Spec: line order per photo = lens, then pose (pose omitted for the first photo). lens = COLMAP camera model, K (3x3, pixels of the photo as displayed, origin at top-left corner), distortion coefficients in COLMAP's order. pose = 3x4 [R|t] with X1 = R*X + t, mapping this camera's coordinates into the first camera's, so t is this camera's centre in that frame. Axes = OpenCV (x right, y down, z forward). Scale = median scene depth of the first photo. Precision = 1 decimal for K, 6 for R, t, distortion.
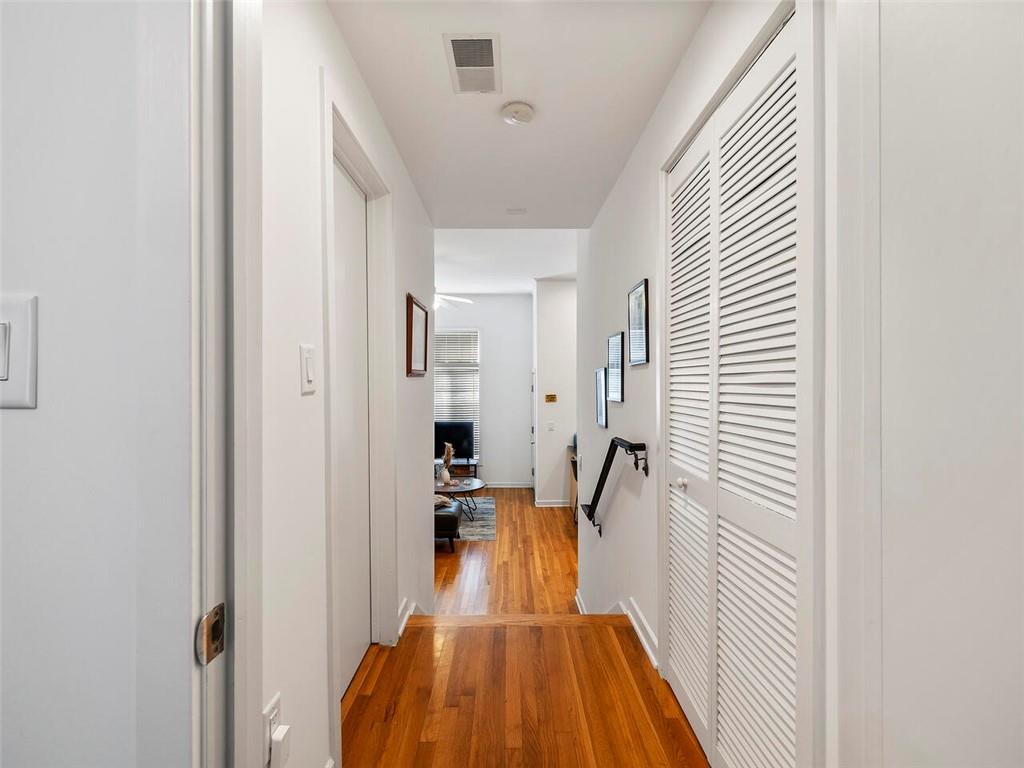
lens RADIAL K [[498.3, 0, 502.4], [0, 498.3, 380.6], [0, 0, 1]] dist [0.000042, -0.000053]
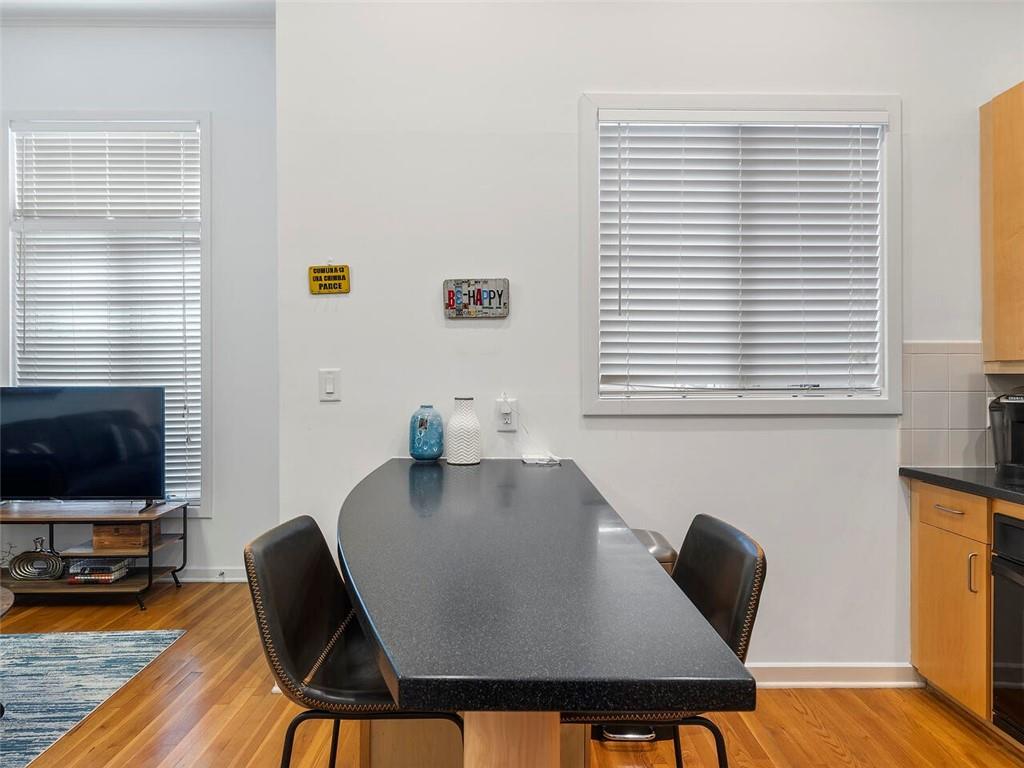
lens RADIAL K [[622.5, 0, 504.4], [0, 622.5, 377.6], [0, 0, 1]] dist [-0.001474, 0.001711]
pose [[0.999875, -0.003713, 0.015392, 0.181408], [0.003705, 0.999993, 0.000489, 0.085461], [-0.015393, -0.000432, 0.999881, 0.652318]]
